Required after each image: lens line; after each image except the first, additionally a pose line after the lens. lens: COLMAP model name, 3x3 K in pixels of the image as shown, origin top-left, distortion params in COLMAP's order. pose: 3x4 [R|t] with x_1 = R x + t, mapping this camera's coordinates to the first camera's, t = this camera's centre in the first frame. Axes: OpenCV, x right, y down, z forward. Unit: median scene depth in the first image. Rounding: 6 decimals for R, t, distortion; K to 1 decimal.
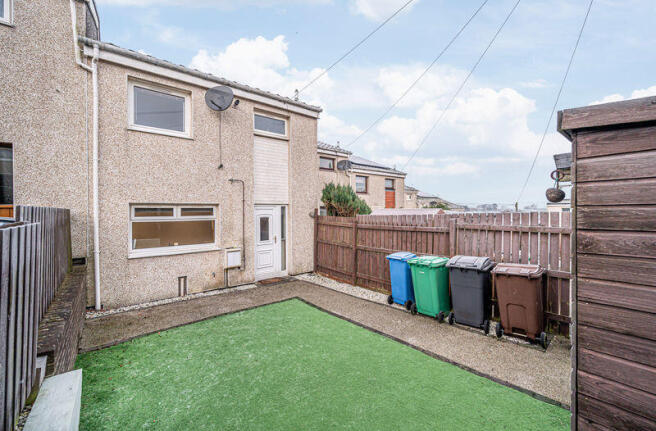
lens RADIAL K [[265.3, 0, 326.9], [0, 265.3, 208.7], [0, 0, 1]] dist [0.002589, 0.000308]
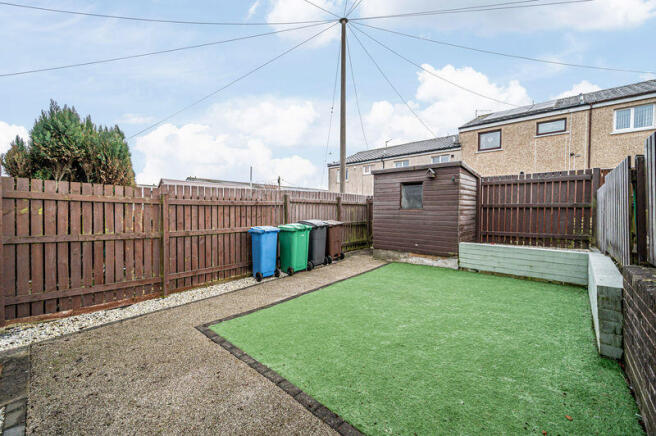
lens RADIAL K [[265.3, 0, 329.8], [0, 265.3, 217.0], [0, 0, 1]] dist [0.002589, 0.000308]
pose [[-0.145656, -0.013228, 0.989247, -0.727194], [-0.003544, 0.999911, 0.012849, 0.117493], [-0.989329, -0.001634, -0.145690, 0.890530]]
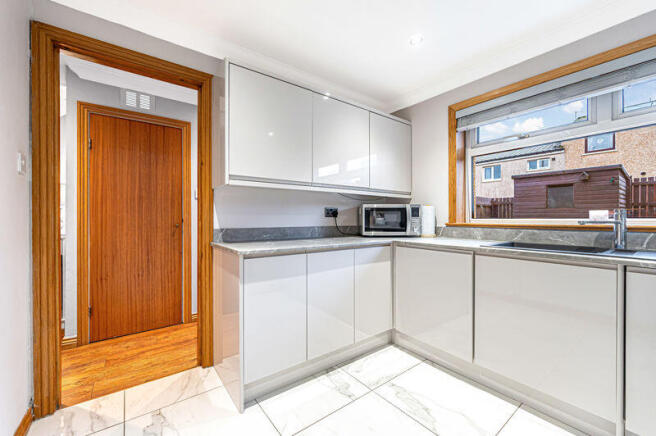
lens RADIAL K [[265.3, 0, 326.8], [0, 265.3, 220.6], [0, 0, 1]] dist [0.002589, 0.000308]
pose [[0.034606, 0.004496, 0.999391, -1.062310], [-0.003398, 0.999985, -0.004381, 0.181389], [-0.999395, -0.003244, 0.034621, 1.607013]]
